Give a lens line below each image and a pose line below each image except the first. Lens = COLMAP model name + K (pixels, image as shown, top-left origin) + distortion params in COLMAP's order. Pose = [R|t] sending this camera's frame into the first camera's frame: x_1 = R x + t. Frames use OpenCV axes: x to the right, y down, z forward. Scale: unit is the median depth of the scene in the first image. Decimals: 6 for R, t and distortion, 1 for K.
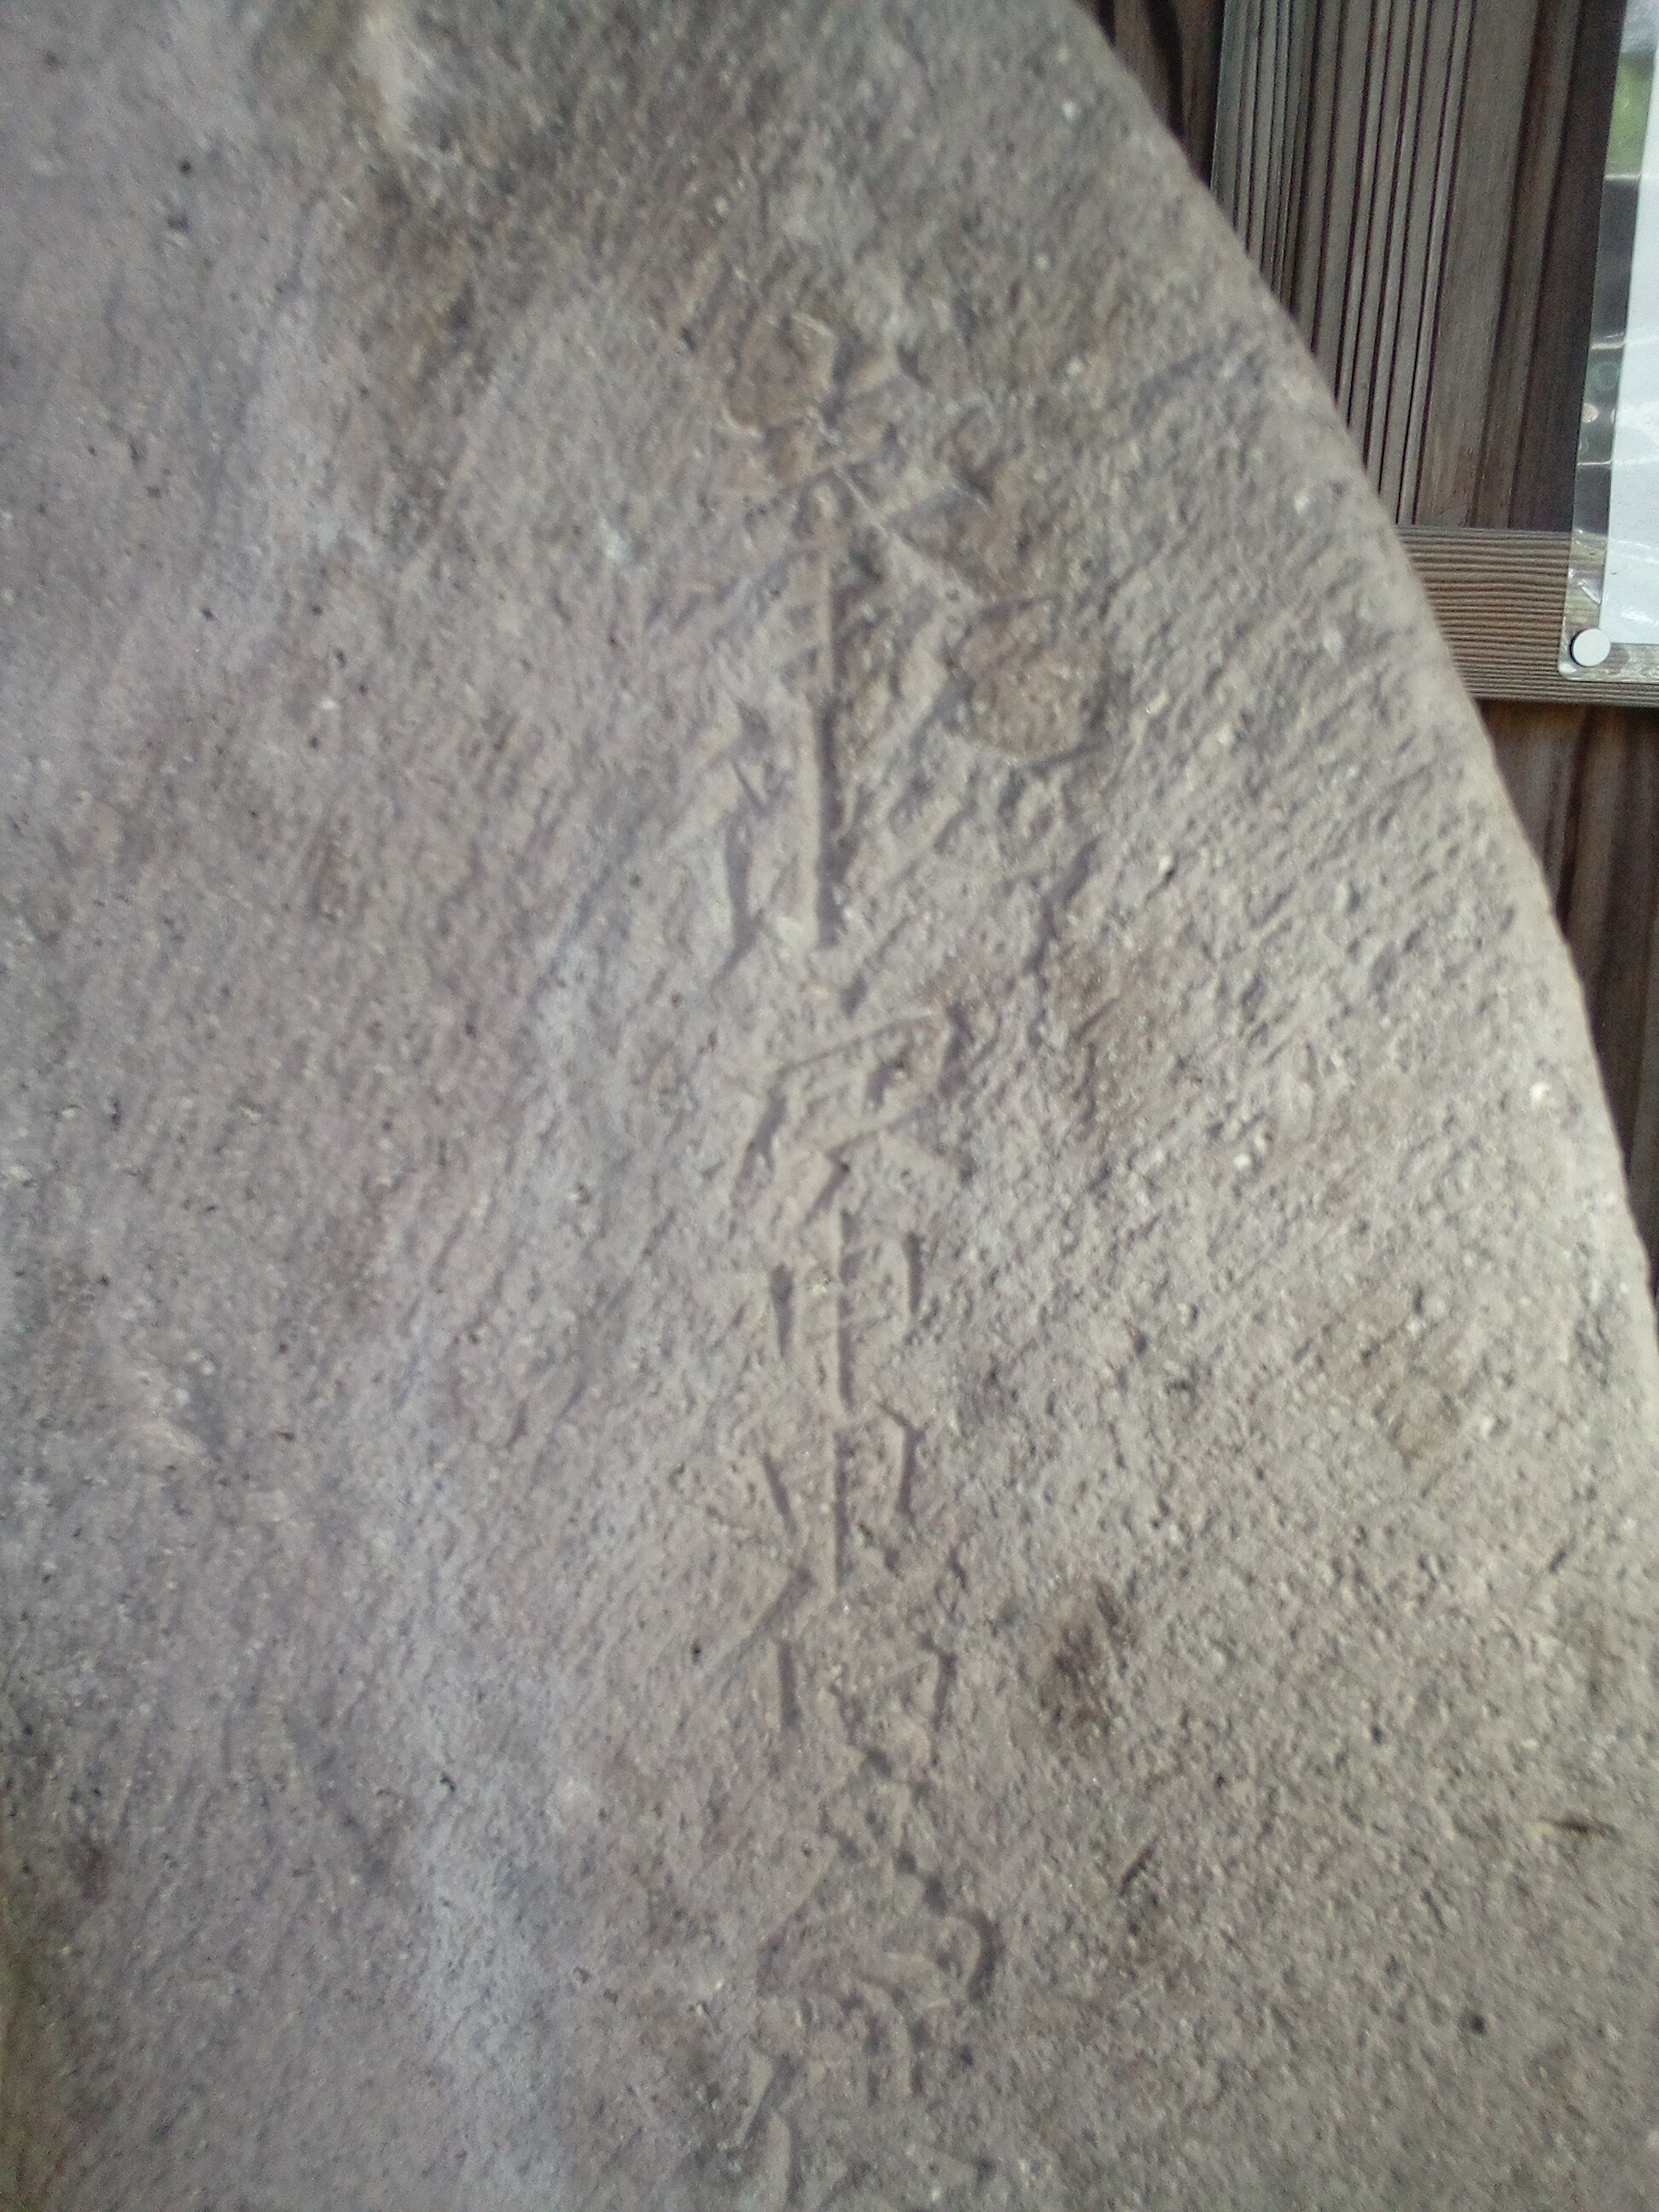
lens RADIAL K [[1853.2, 0, 838.4], [0, 1853.2, 1097.0], [0, 0, 1]] dist [0.056252, -0.088513]
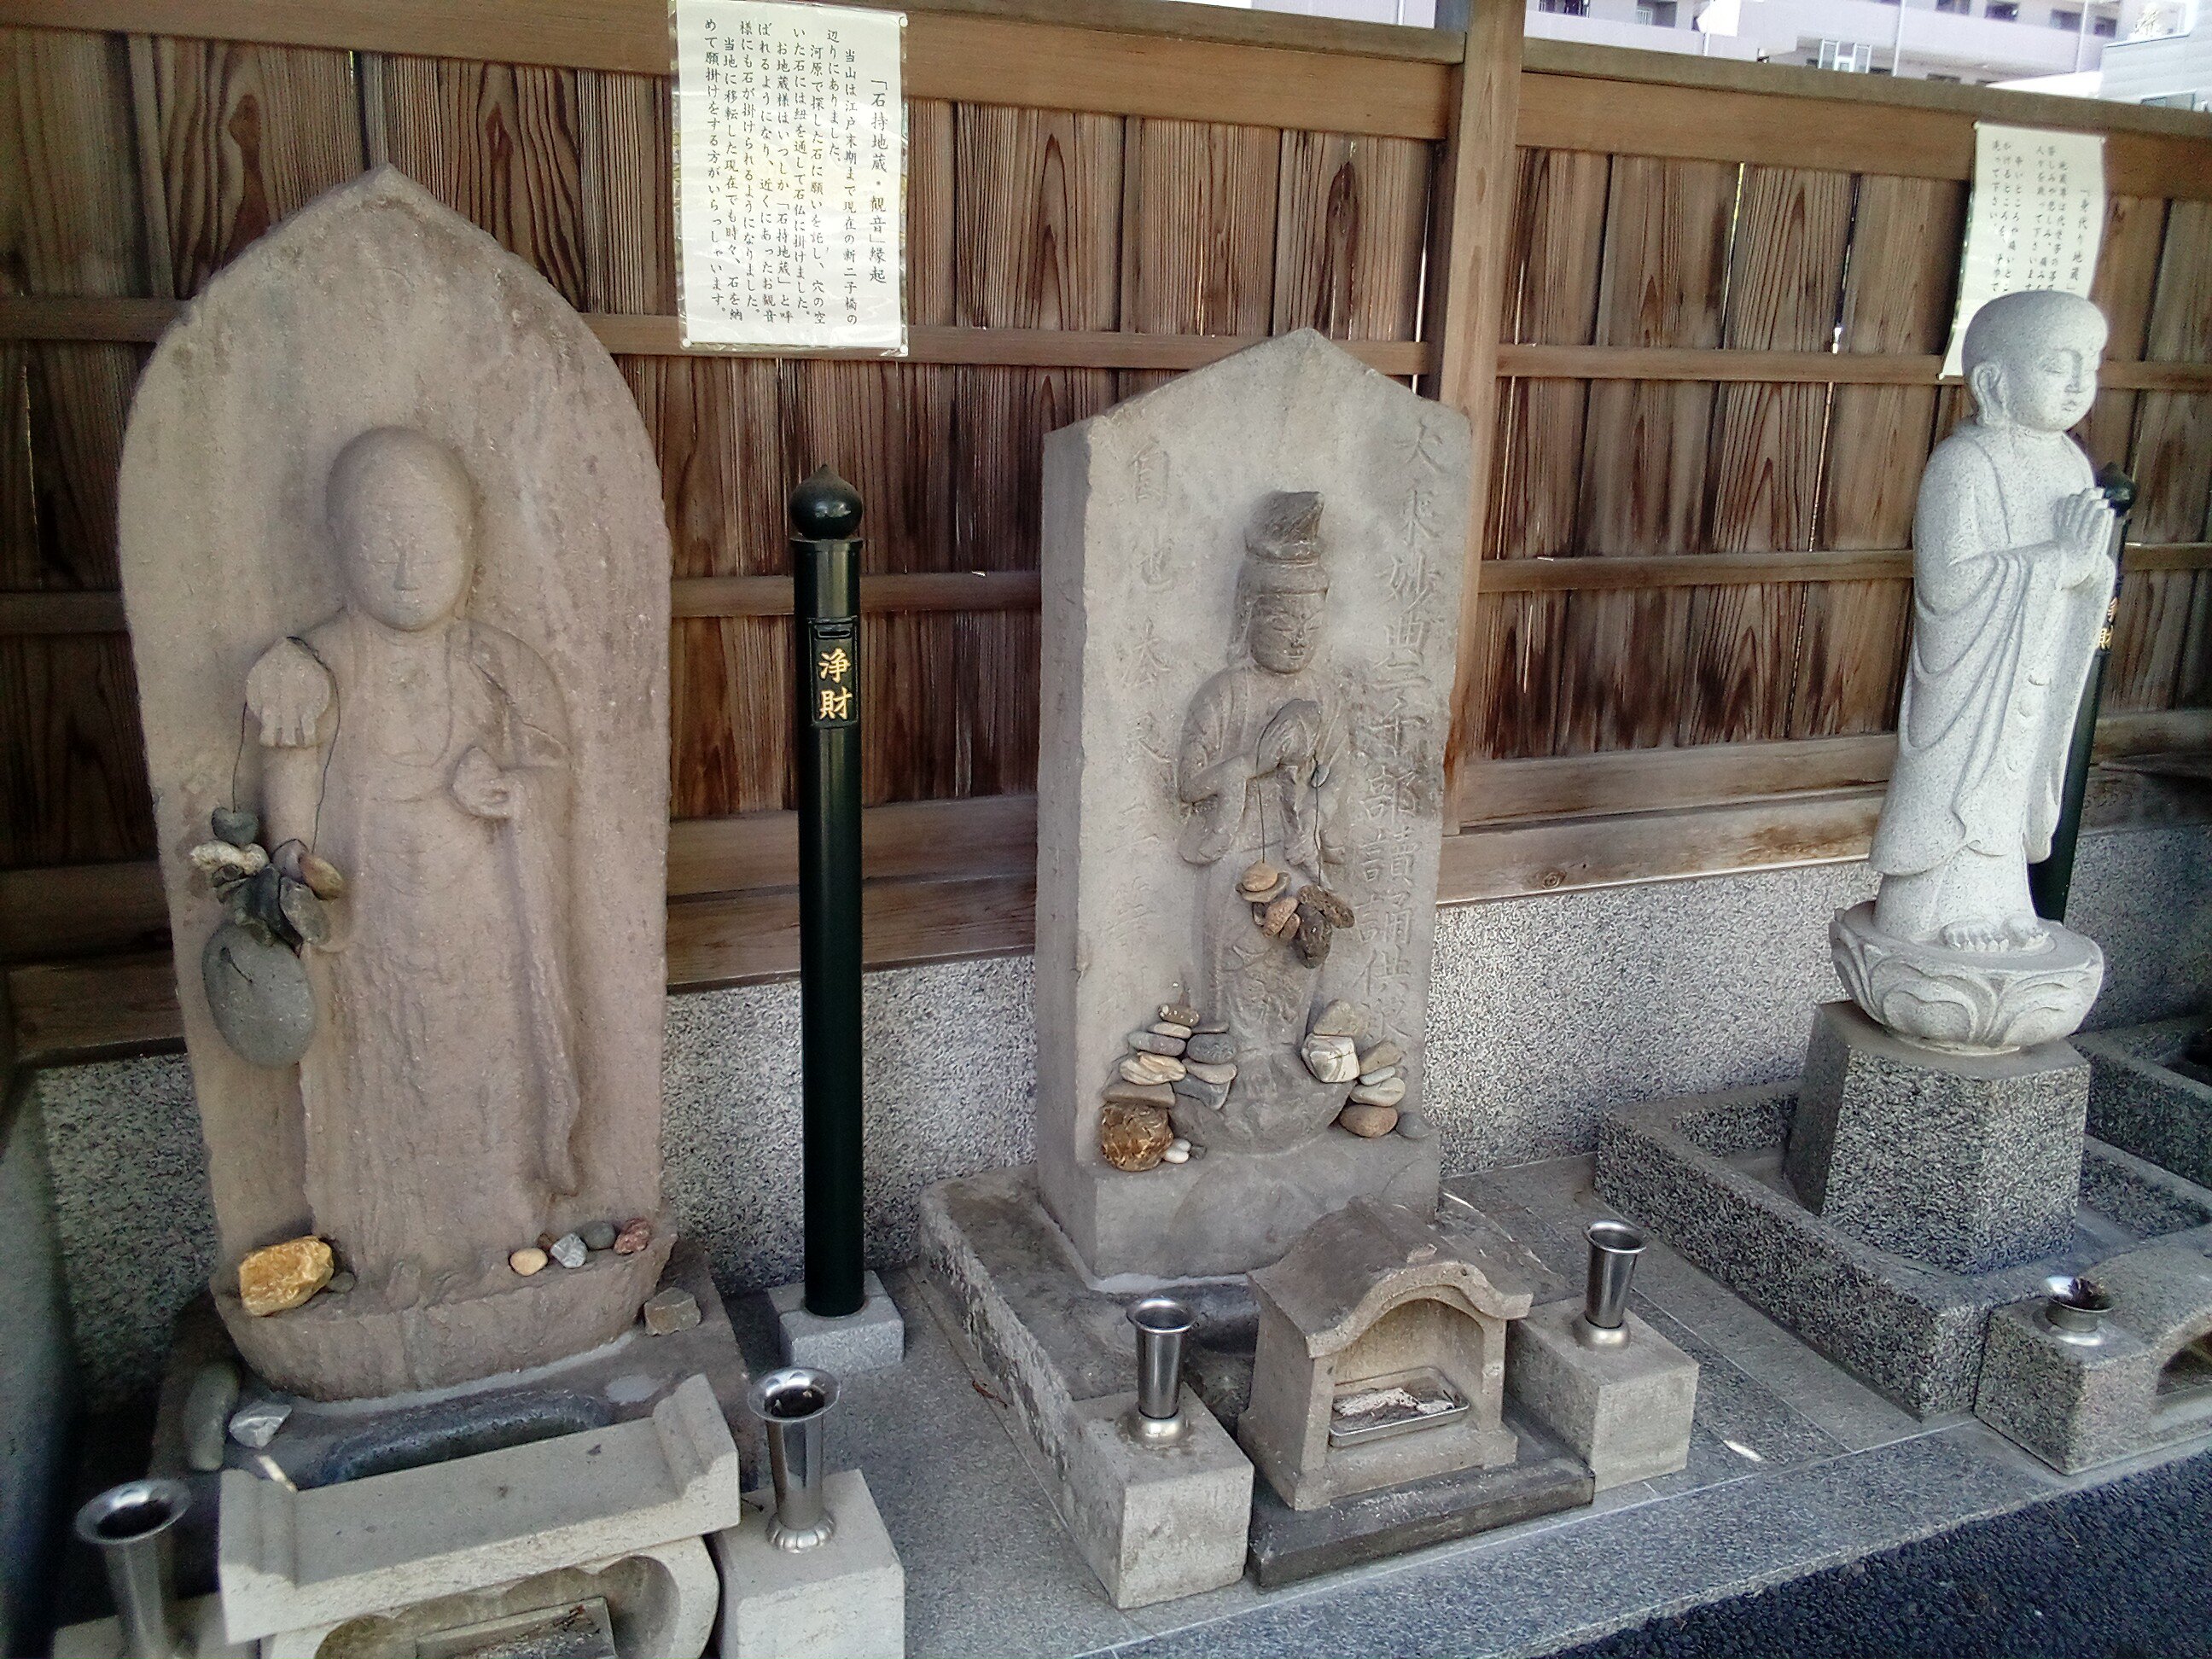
lens RADIAL K [[1853.2, 0, 1121.2], [0, 1853.2, 820.2], [0, 0, 1]] dist [0.056252, -0.088513]
pose [[0.907392, -0.128652, 0.400111, -1.511175], [0.102820, 0.991021, 0.085472, 1.603612], [-0.407515, -0.036417, 0.912472, -9.170555]]
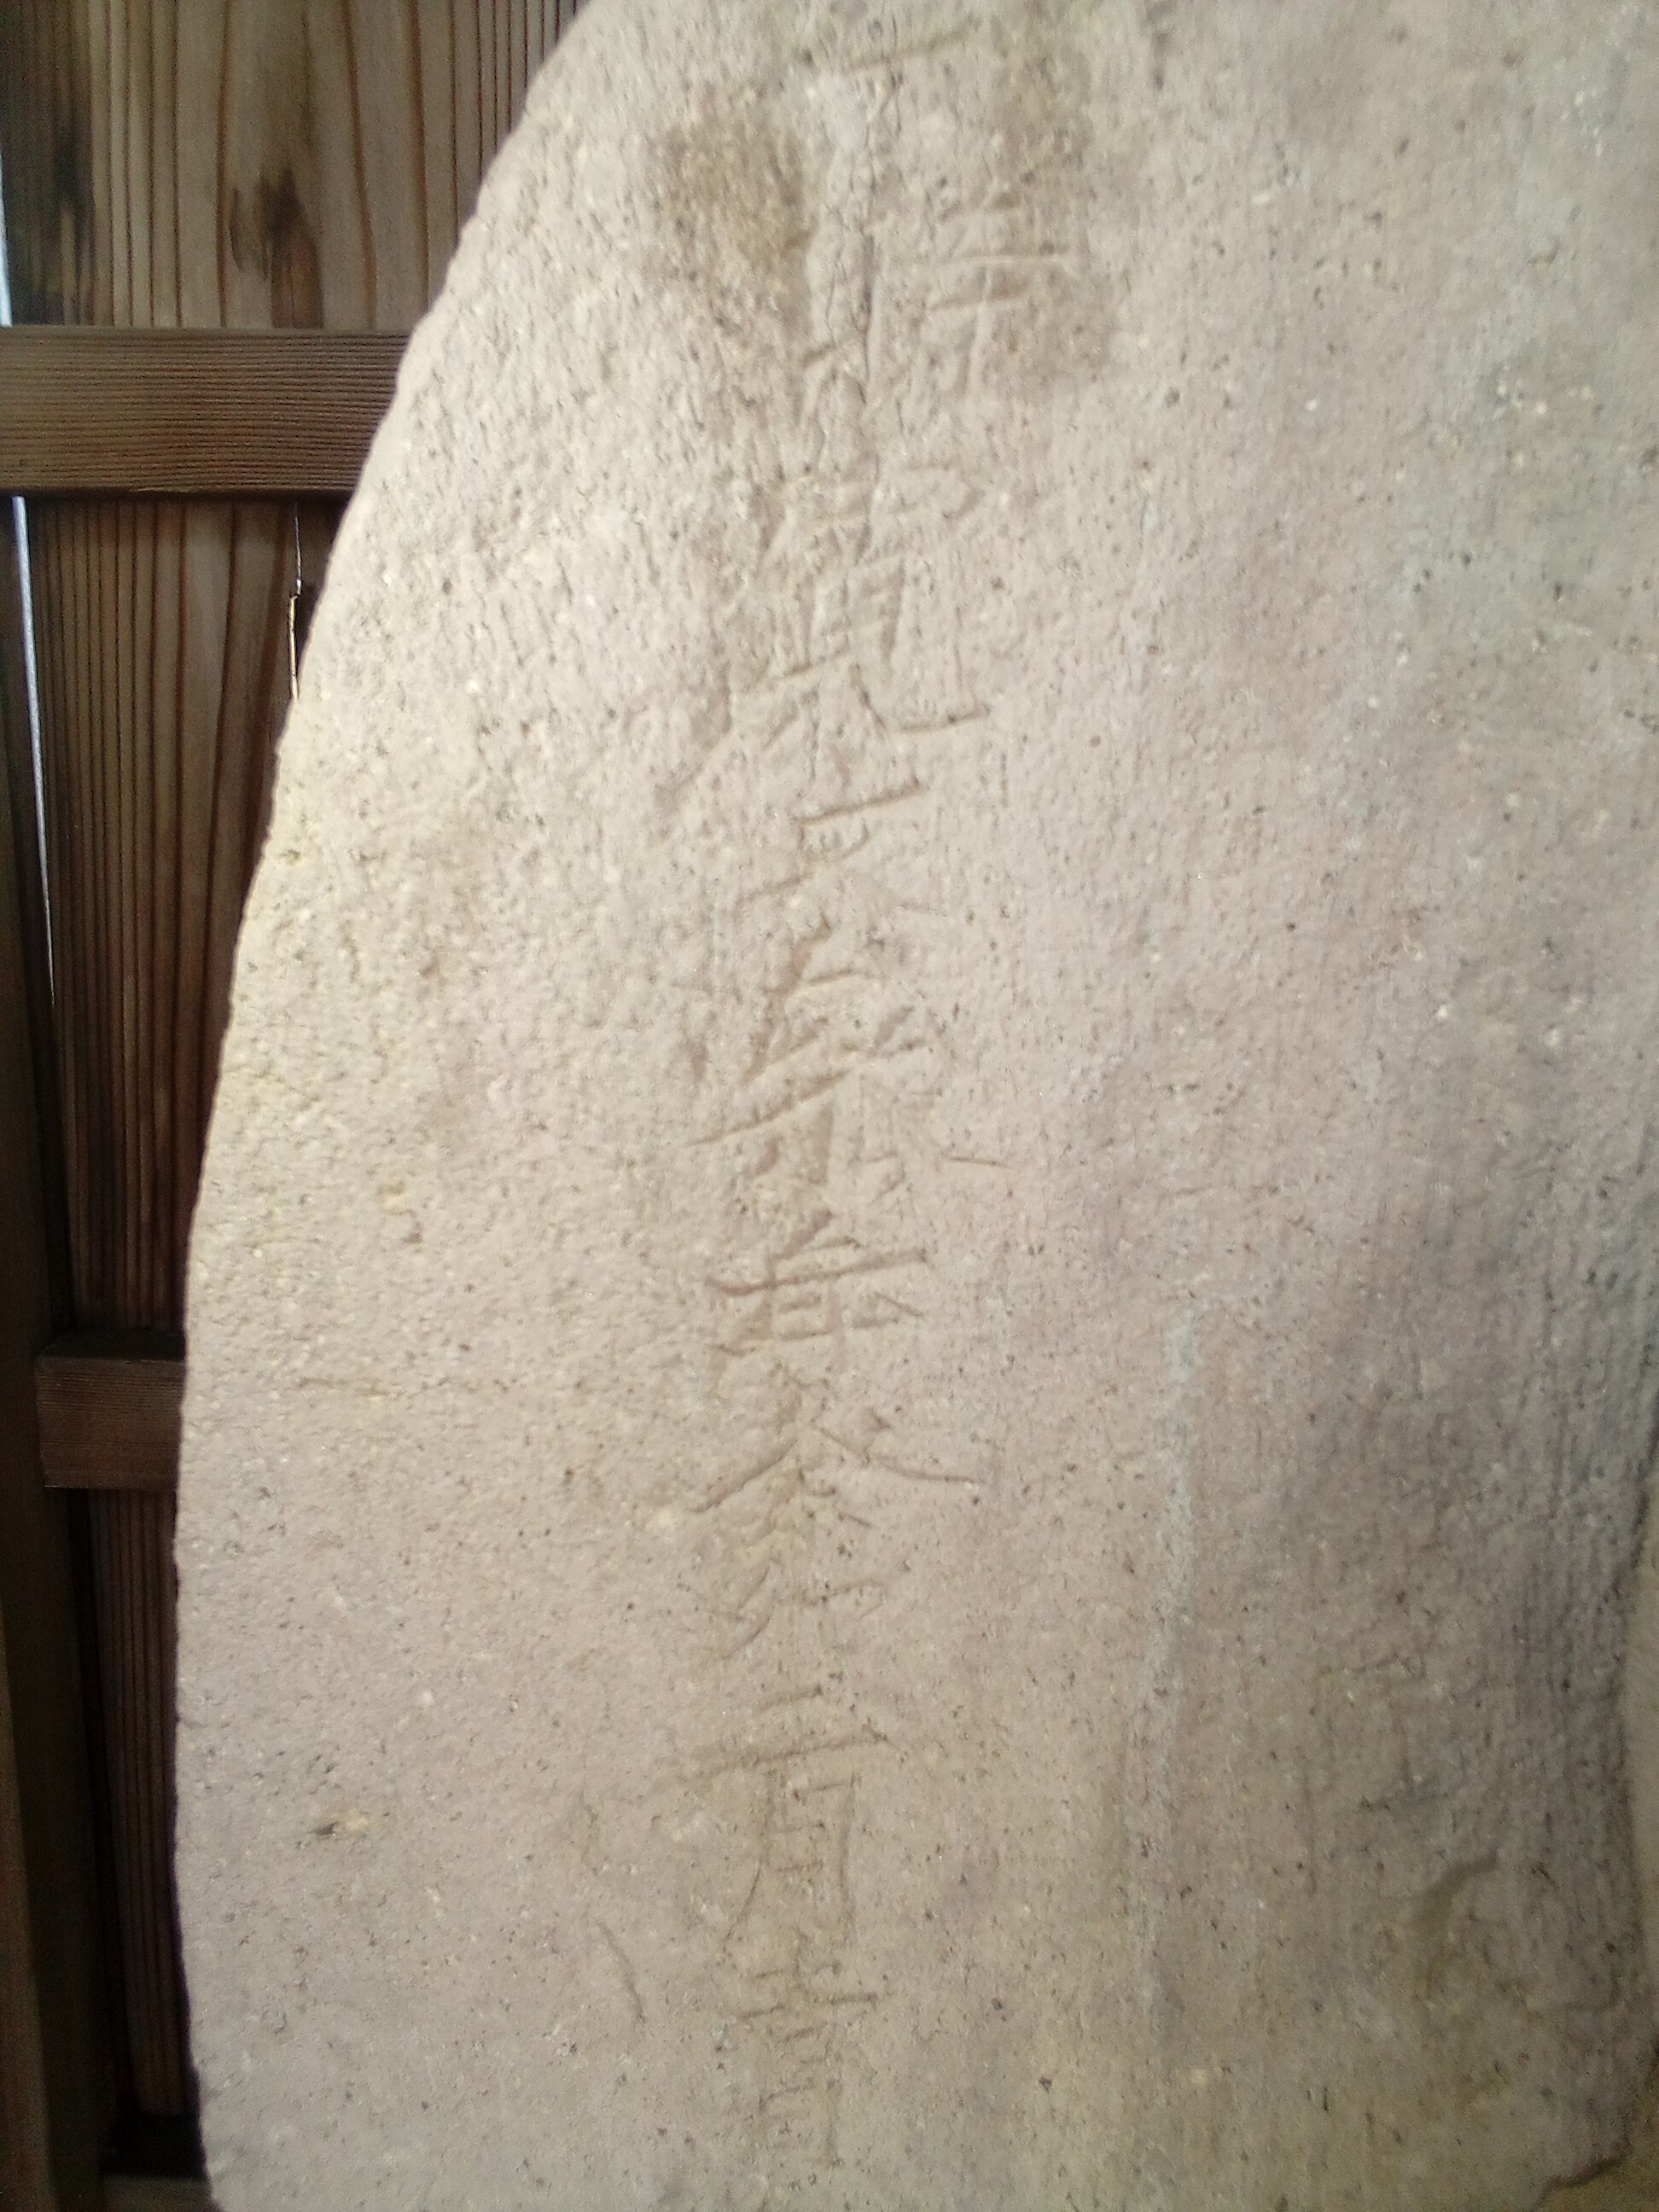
lens RADIAL K [[1853.2, 0, 828.0], [0, 1853.2, 1109.2], [0, 0, 1]] dist [0.056252, -0.088513]
pose [[0.999499, -0.027267, -0.016073, -1.668002], [0.027466, 0.999547, 0.012330, 0.166858], [0.015730, -0.012766, 0.999795, -0.099149]]
